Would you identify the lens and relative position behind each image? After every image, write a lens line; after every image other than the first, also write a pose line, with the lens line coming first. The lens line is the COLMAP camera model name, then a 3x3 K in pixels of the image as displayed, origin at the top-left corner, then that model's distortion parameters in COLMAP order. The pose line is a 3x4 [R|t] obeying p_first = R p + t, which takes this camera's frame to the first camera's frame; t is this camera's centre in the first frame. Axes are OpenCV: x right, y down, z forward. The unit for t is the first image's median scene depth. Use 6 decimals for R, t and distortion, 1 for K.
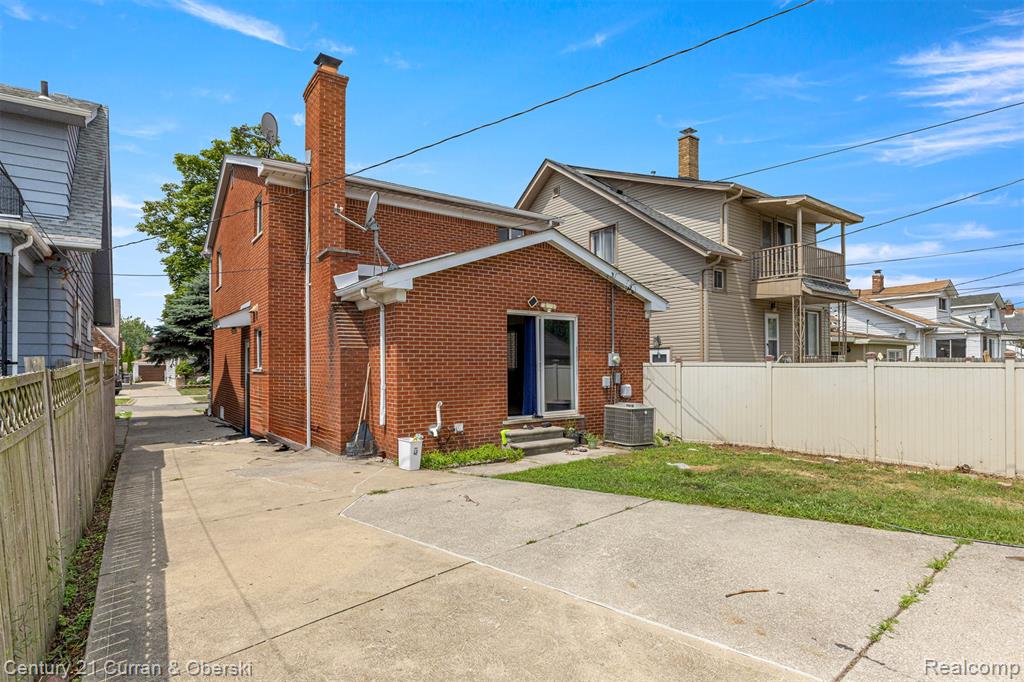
lens RADIAL K [[532.3, 0, 512.5], [0, 532.3, 358.5], [0, 0, 1]] dist [-0.007797, -0.000467]
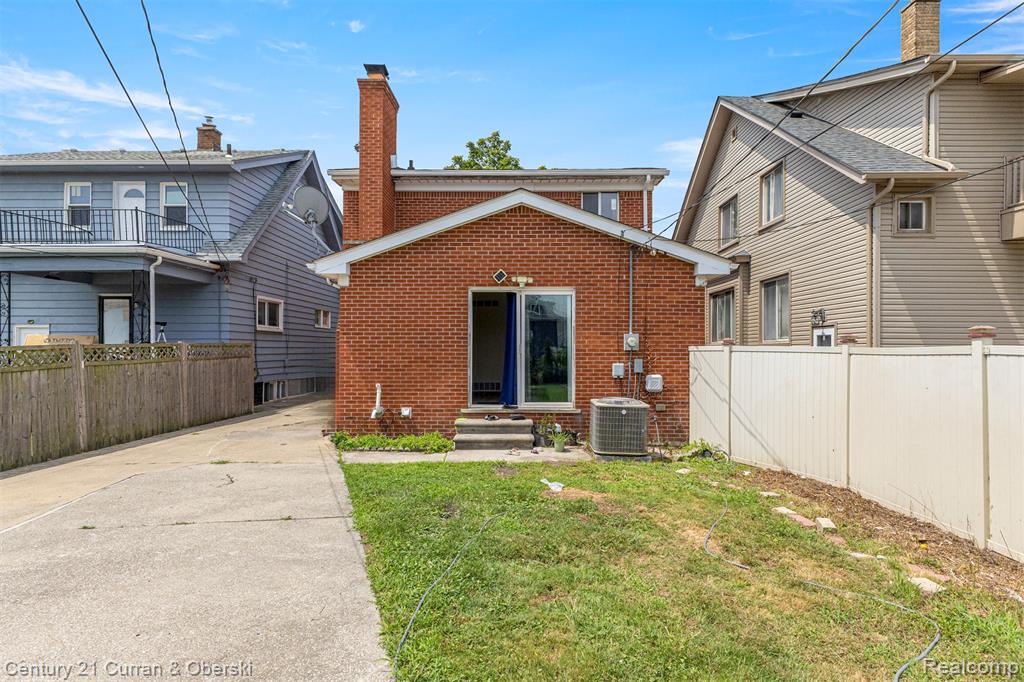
lens RADIAL K [[525.0, 0, 512.0], [0, 525.0, 341.0], [0, 0, 1]] dist [0.020468, -0.002230]
pose [[0.803241, -0.001276, -0.595653, 0.514562], [0.000011, 0.999998, -0.002127, 0.002414], [0.595655, 0.001702, 0.803239, 0.281482]]
